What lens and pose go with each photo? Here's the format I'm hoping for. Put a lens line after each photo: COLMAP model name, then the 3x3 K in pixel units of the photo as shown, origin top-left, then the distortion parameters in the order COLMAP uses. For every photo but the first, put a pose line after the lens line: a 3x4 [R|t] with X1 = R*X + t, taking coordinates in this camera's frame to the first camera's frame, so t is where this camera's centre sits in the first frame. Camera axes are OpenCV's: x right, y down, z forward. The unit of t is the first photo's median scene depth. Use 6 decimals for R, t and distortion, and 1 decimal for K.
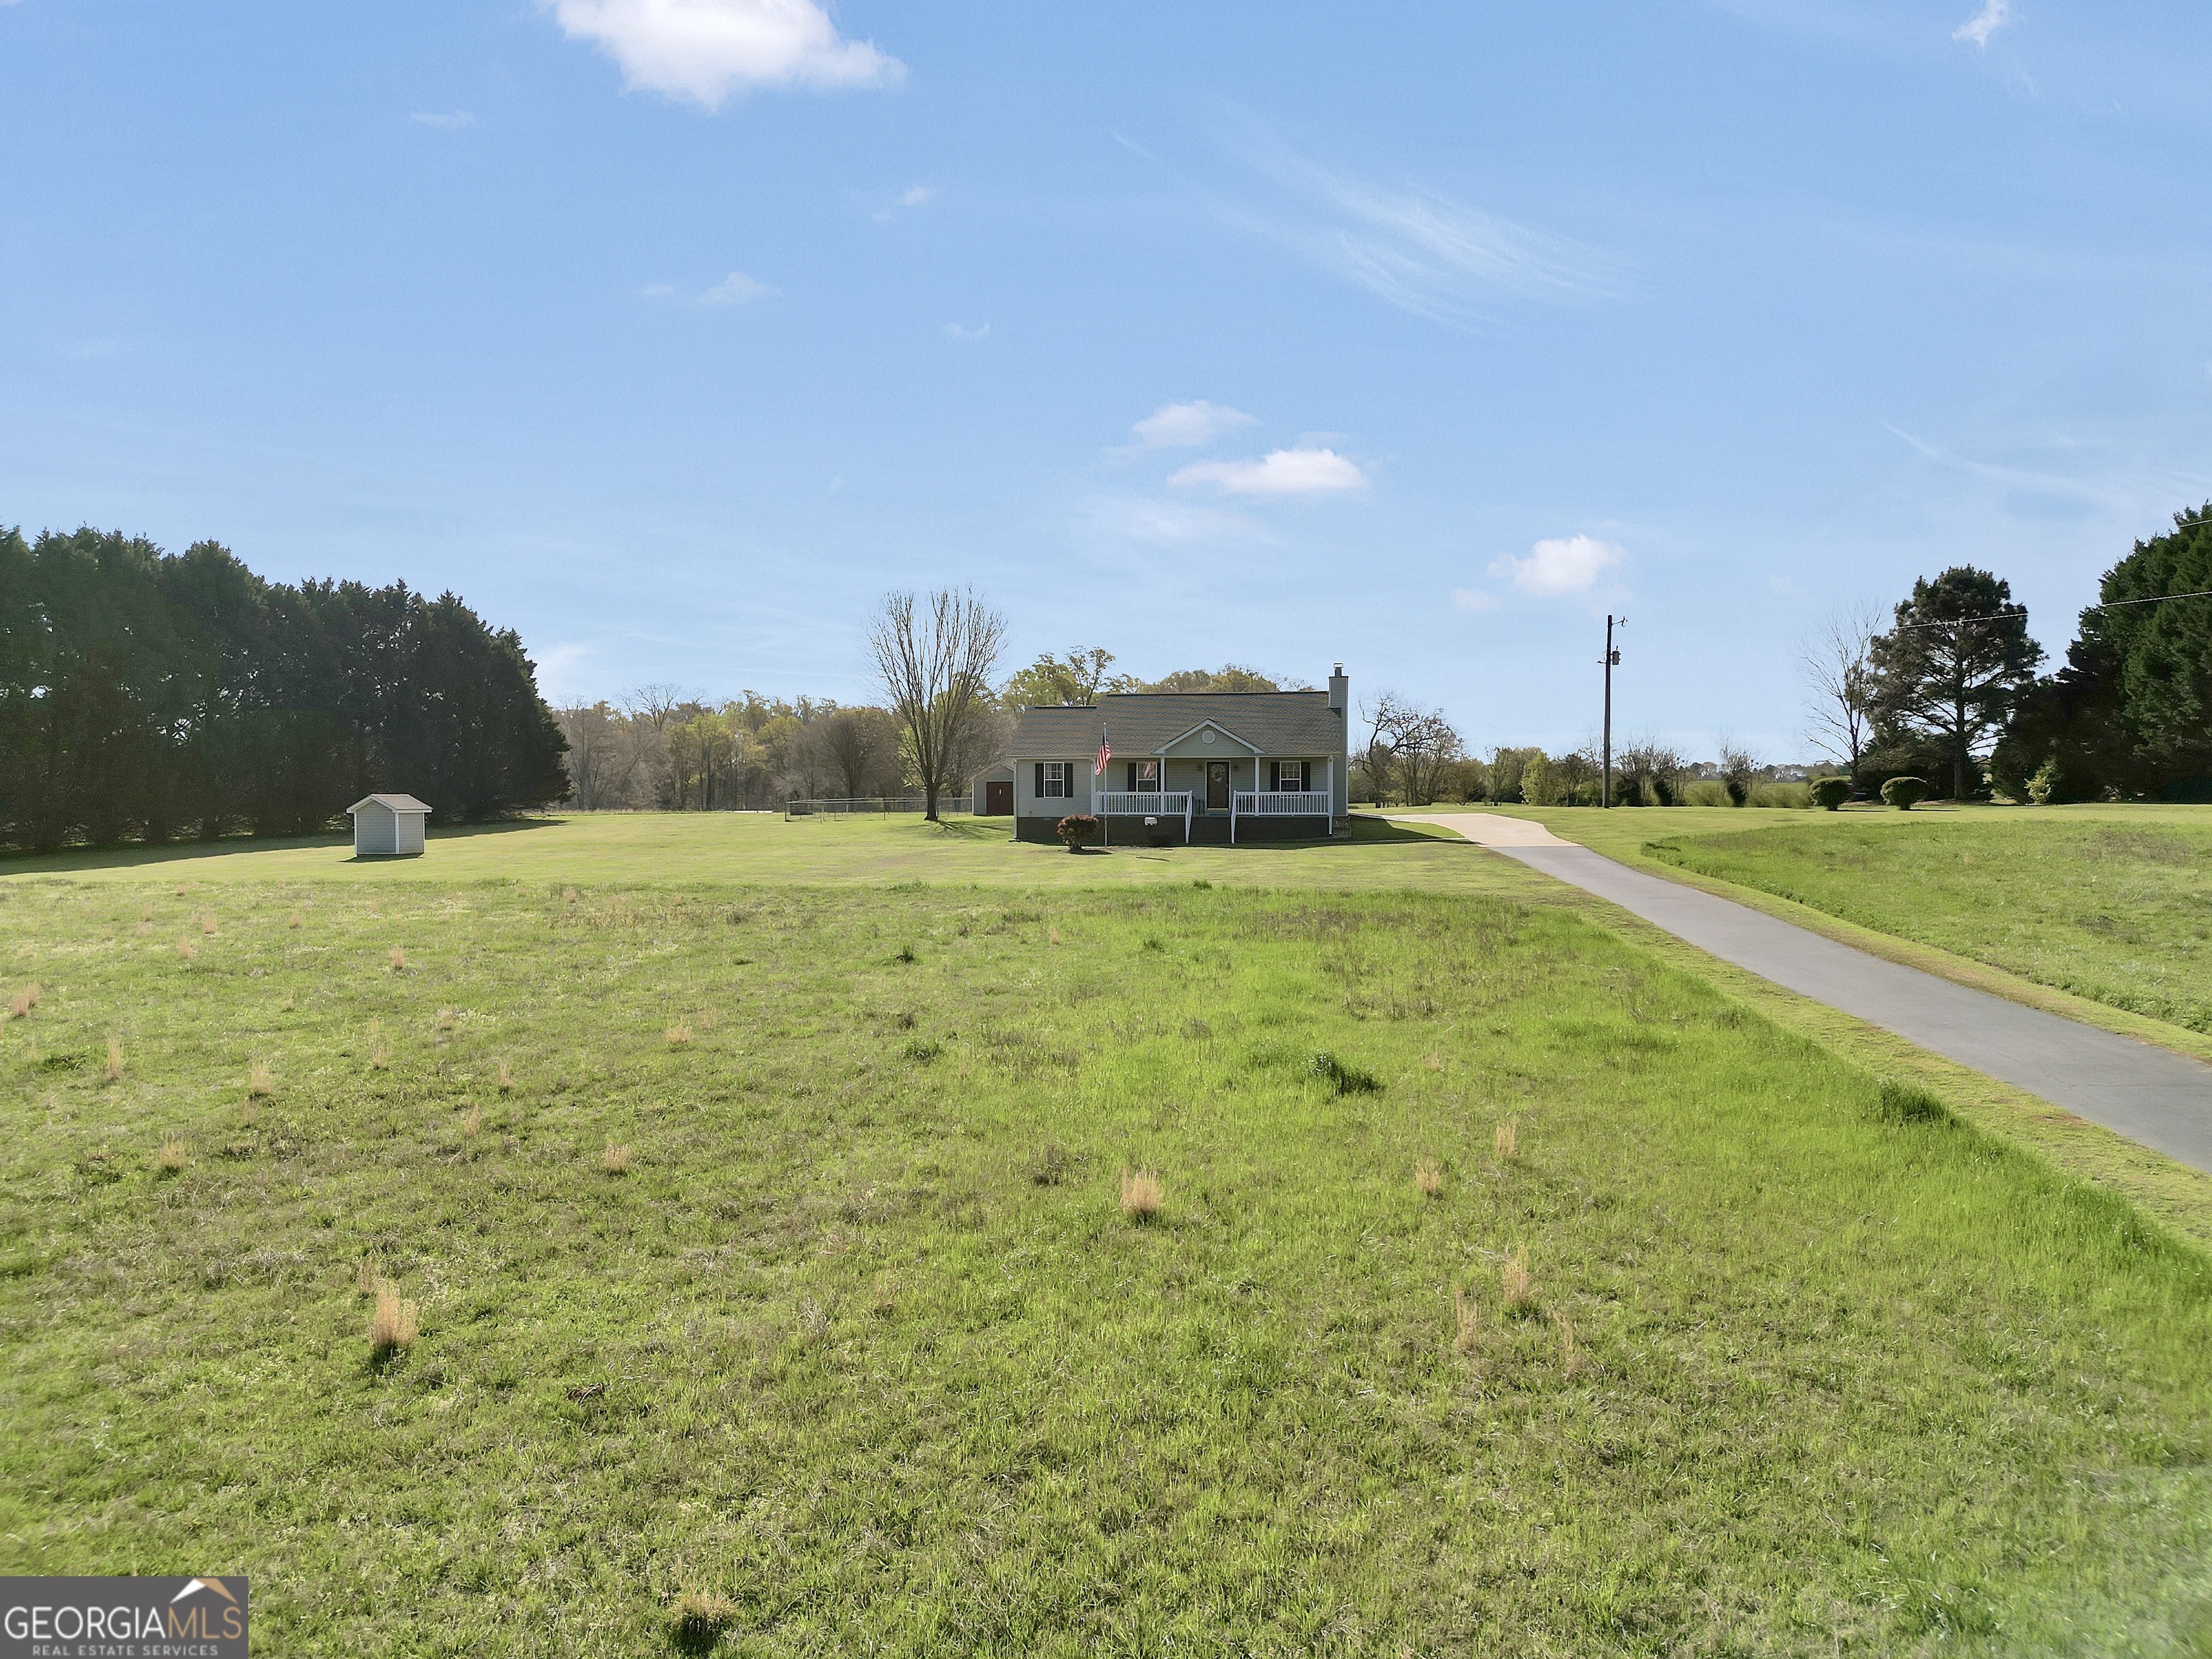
lens RADIAL K [[1529.4, 0, 1107.2], [0, 1529.4, 860.4], [0, 0, 1]] dist [0.112103, -0.111066]
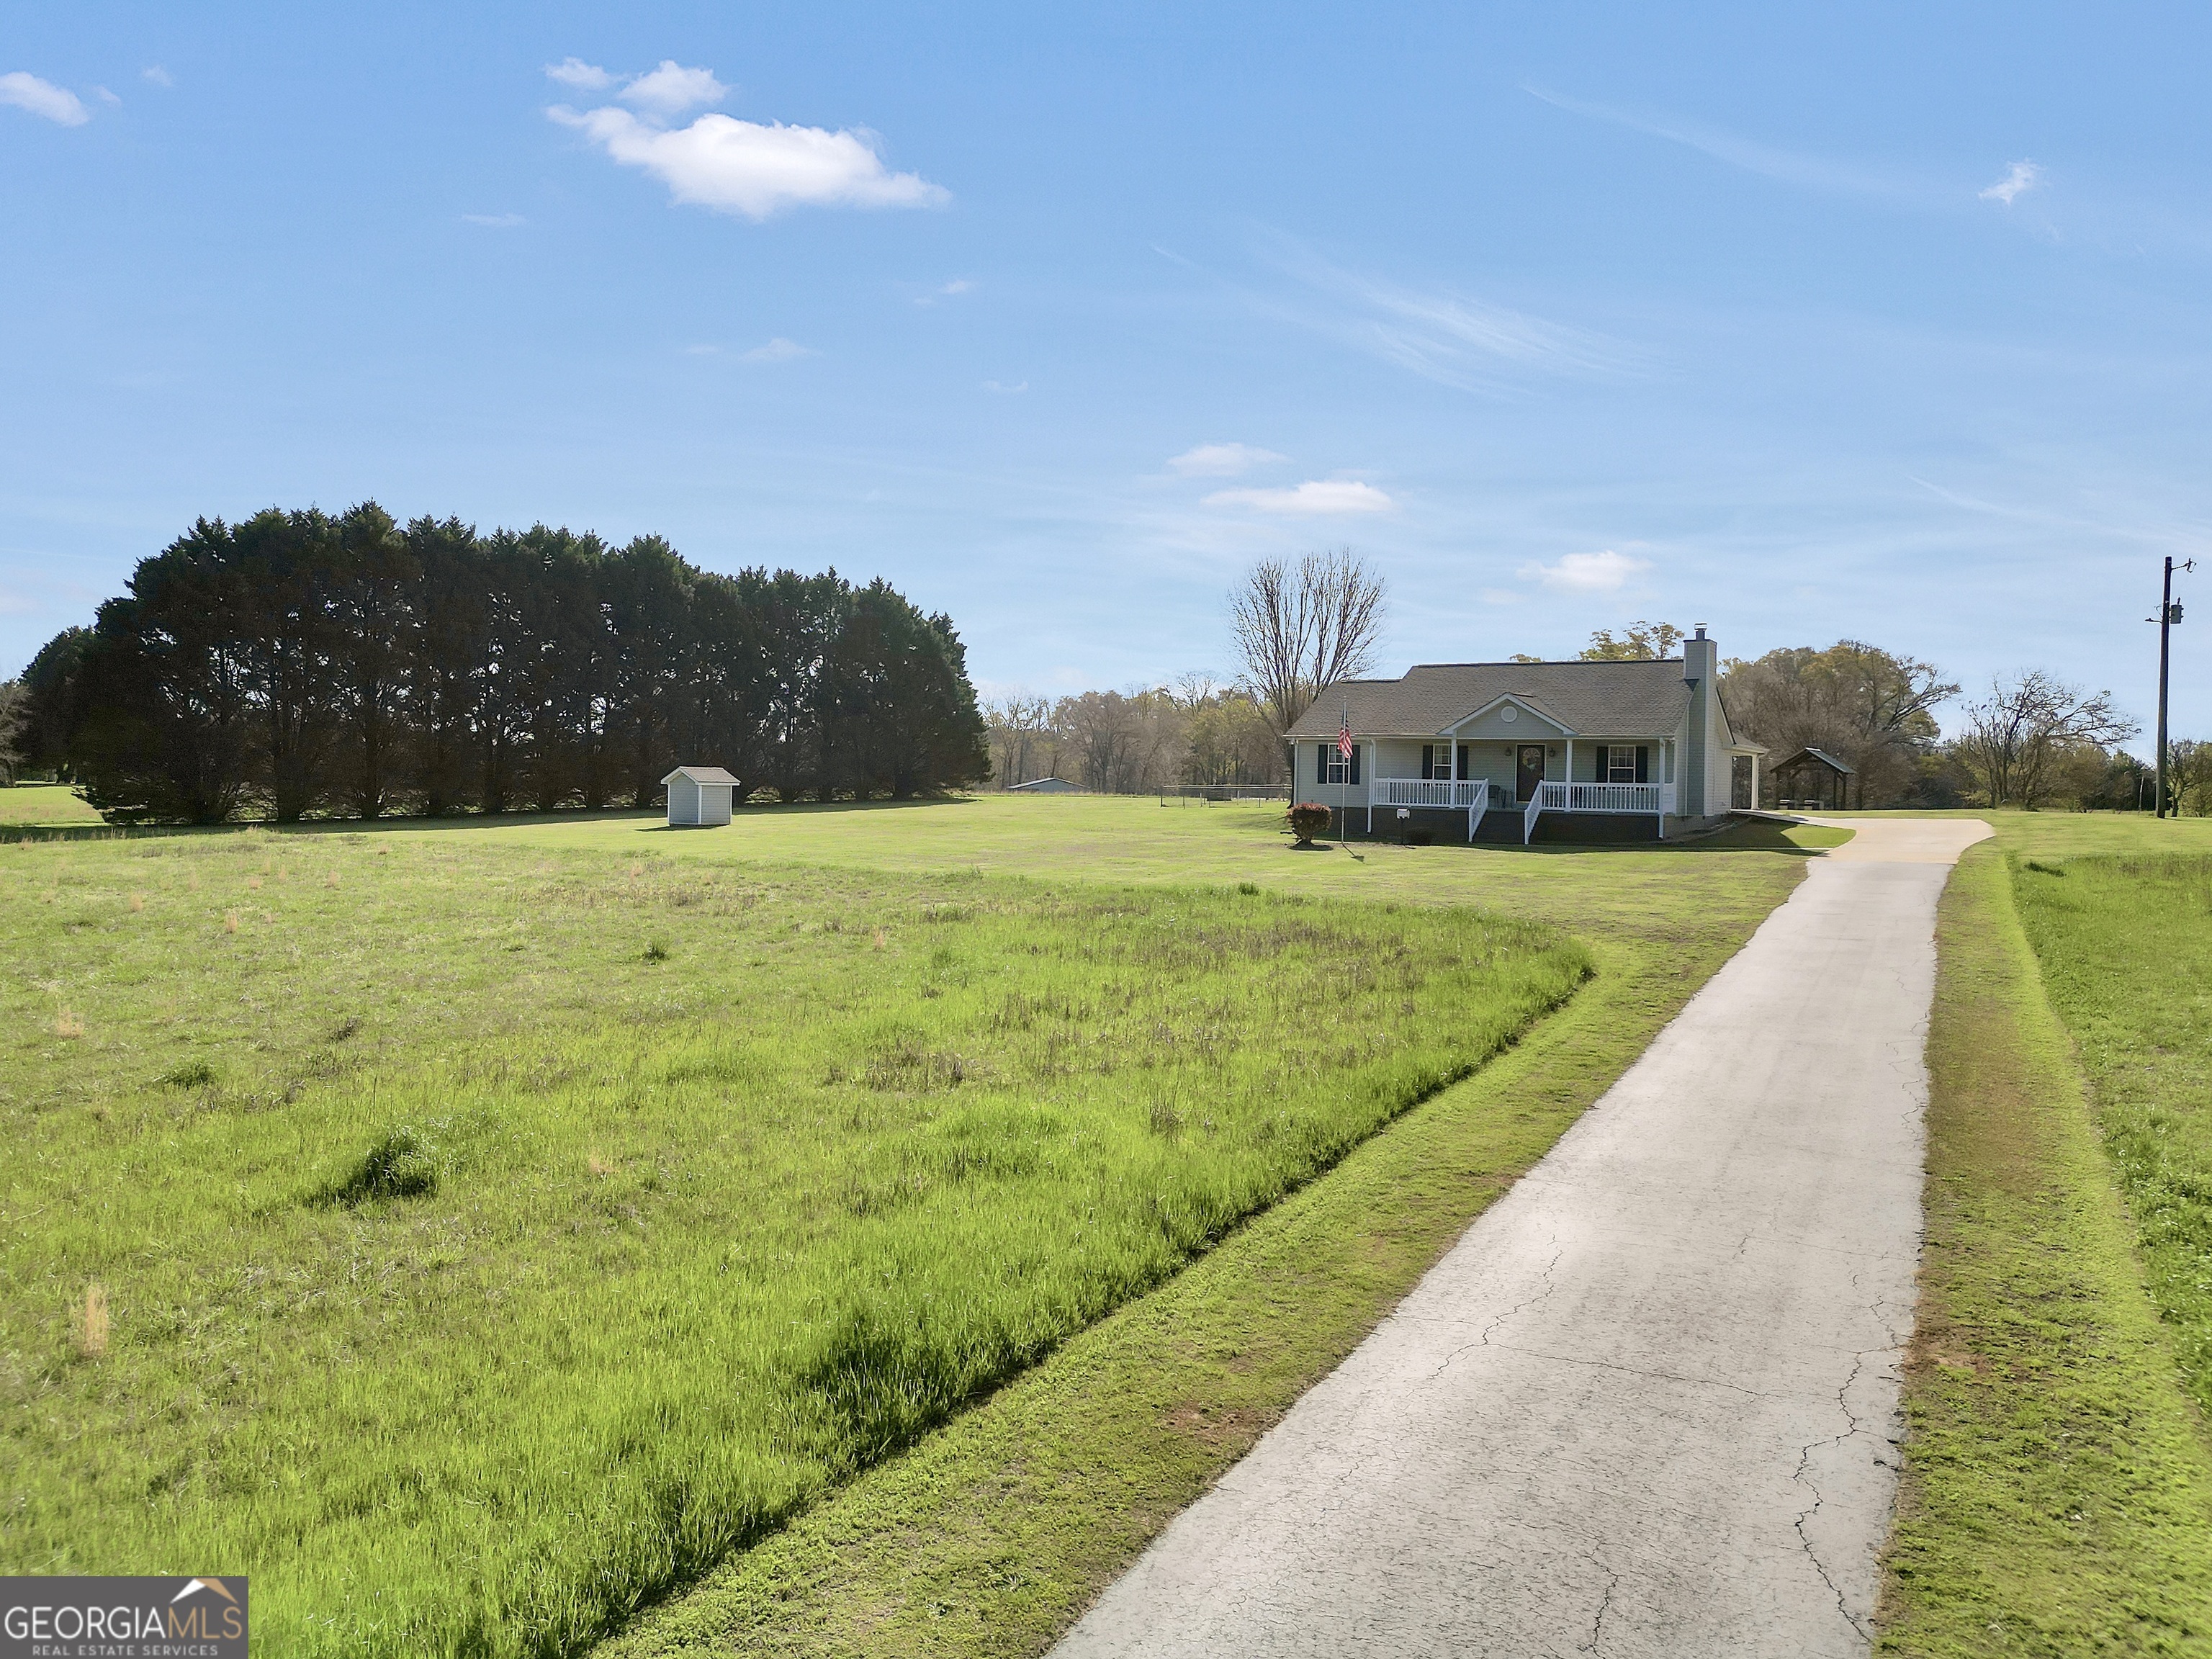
lens RADIAL K [[1569.7, 0, 1105.9], [0, 1569.7, 796.9], [0, 0, 1]] dist [0.111810, -0.117497]
pose [[0.928132, 0.025054, -0.371407, 0.142609], [-0.037814, 0.998917, -0.027113, -0.003972], [0.370326, 0.039209, 0.928074, 0.103453]]
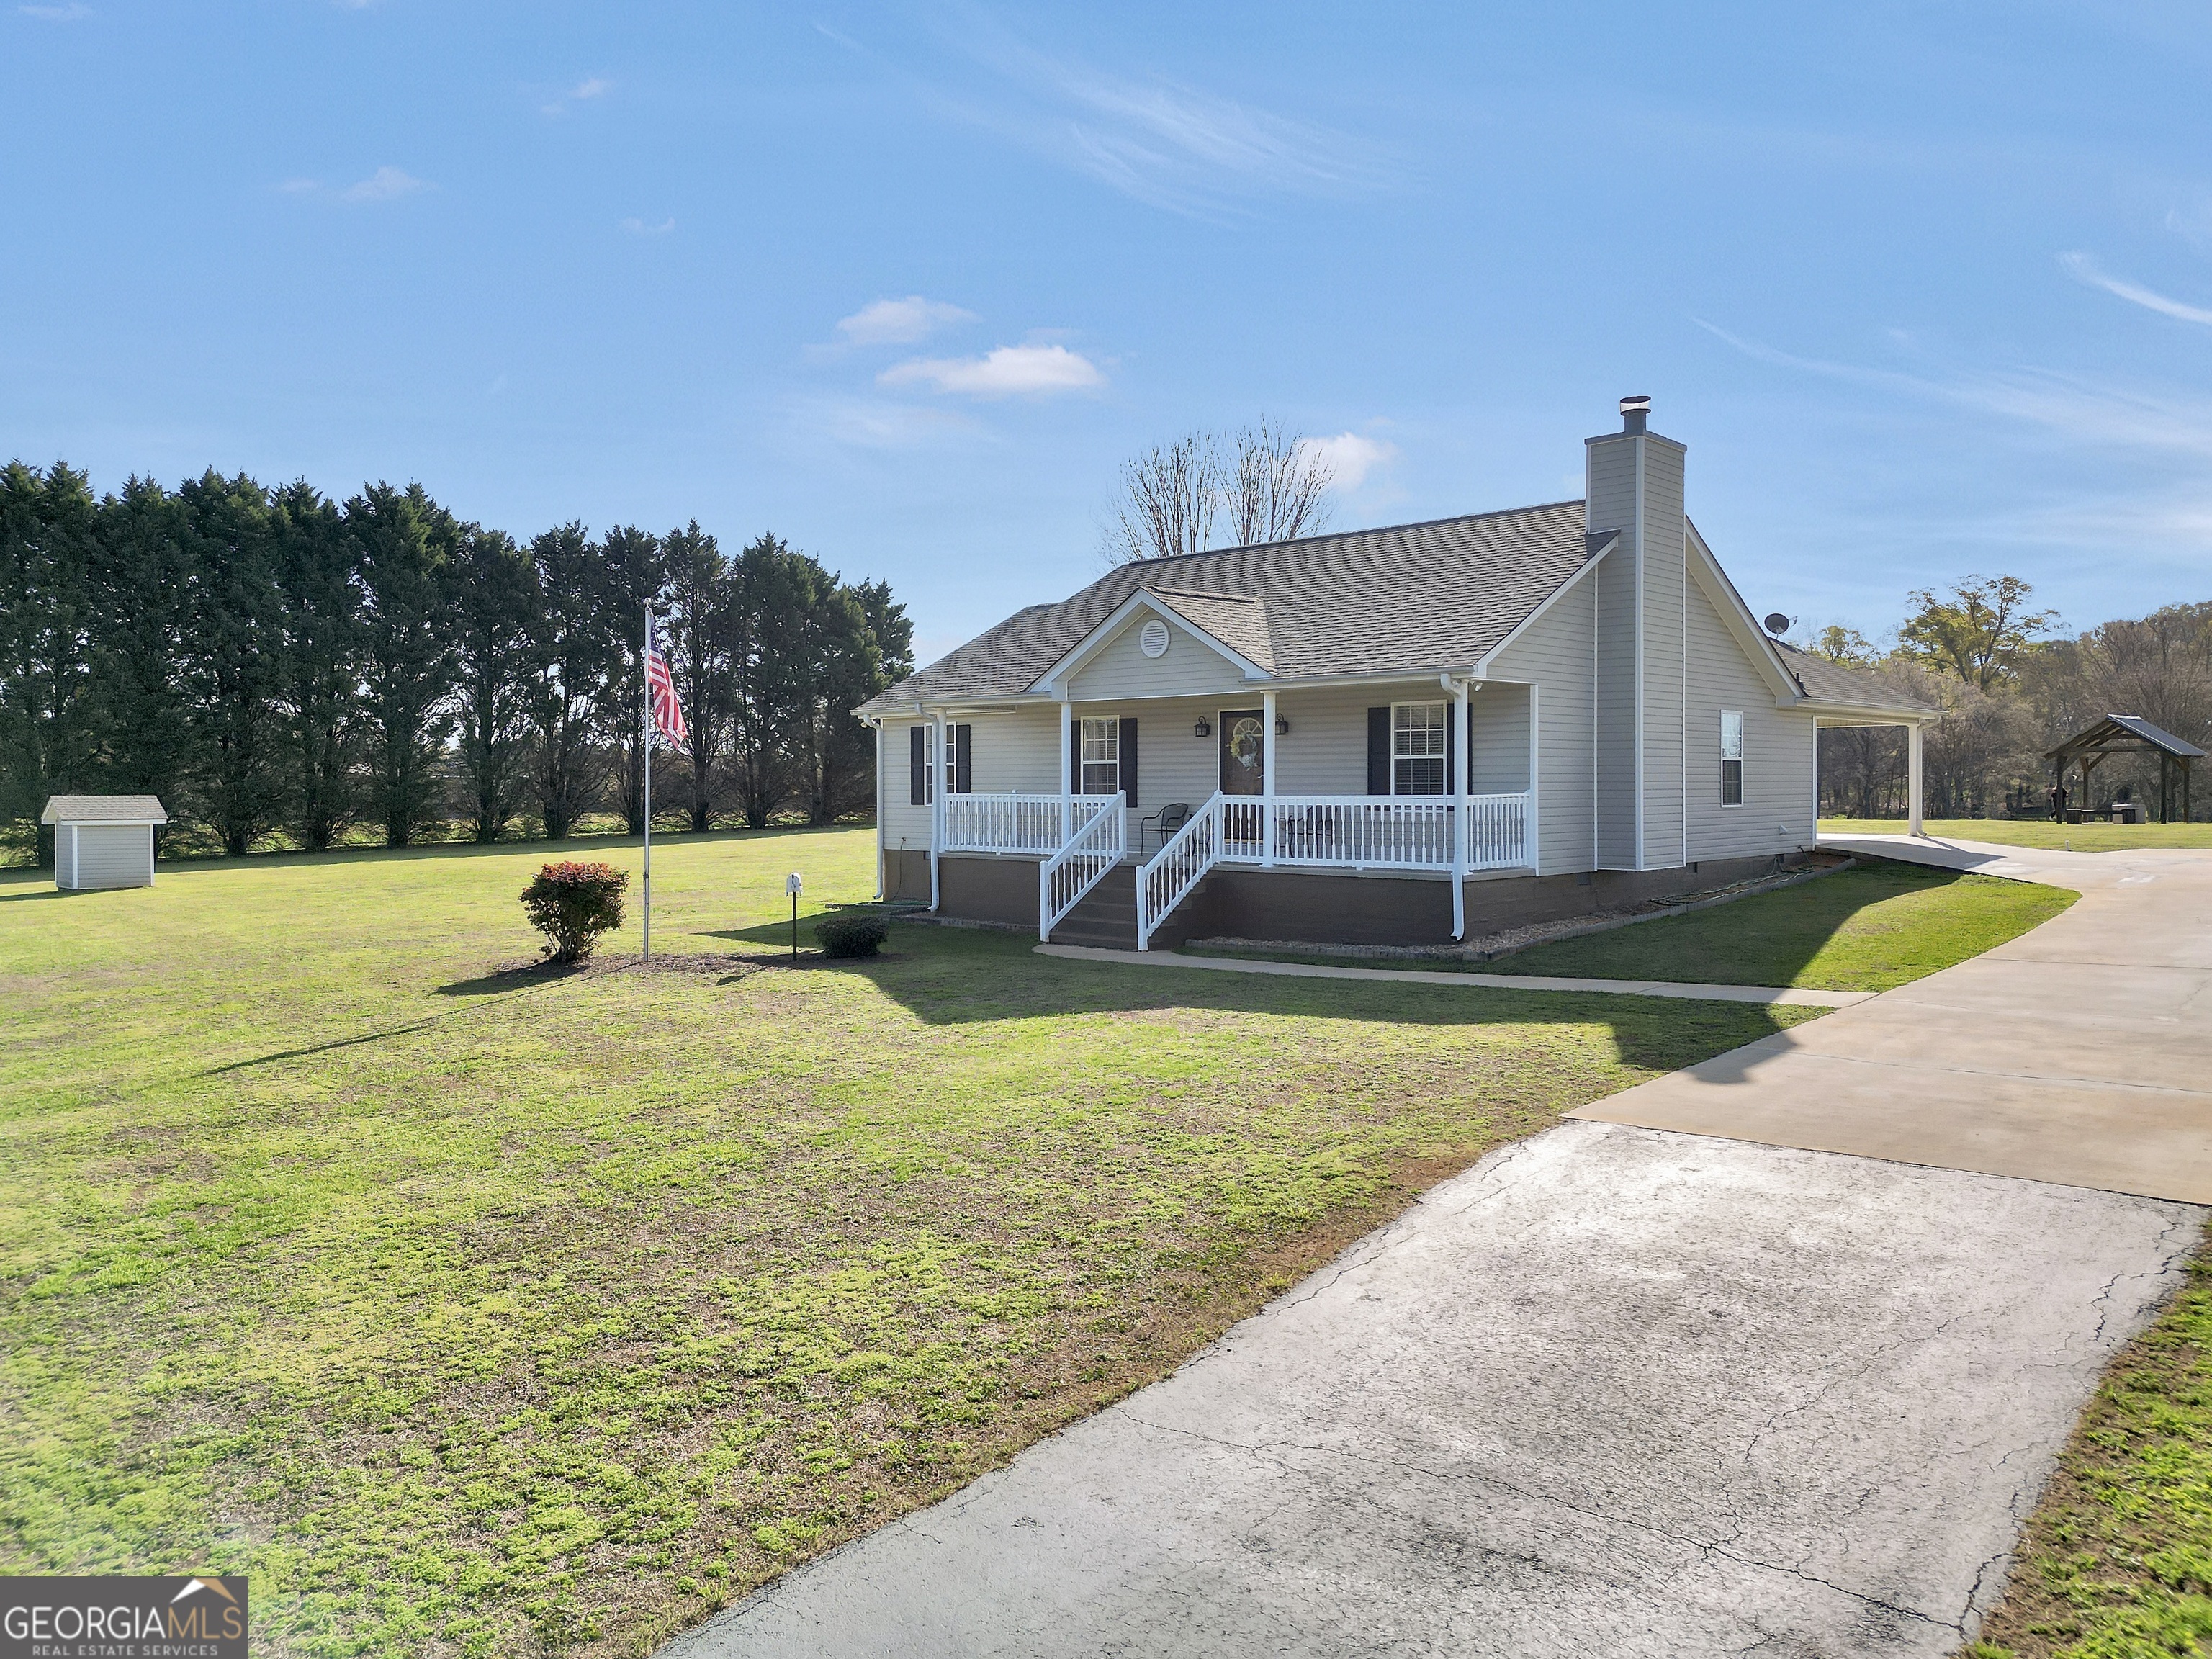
lens RADIAL K [[1529.4, 0, 1107.2], [0, 1529.4, 860.4], [0, 0, 1]] dist [0.112103, -0.111066]
pose [[0.832928, 0.024291, -0.552848, 0.198426], [-0.019222, 0.999703, 0.014964, -0.027513], [0.553048, -0.001837, 0.833148, 0.549953]]
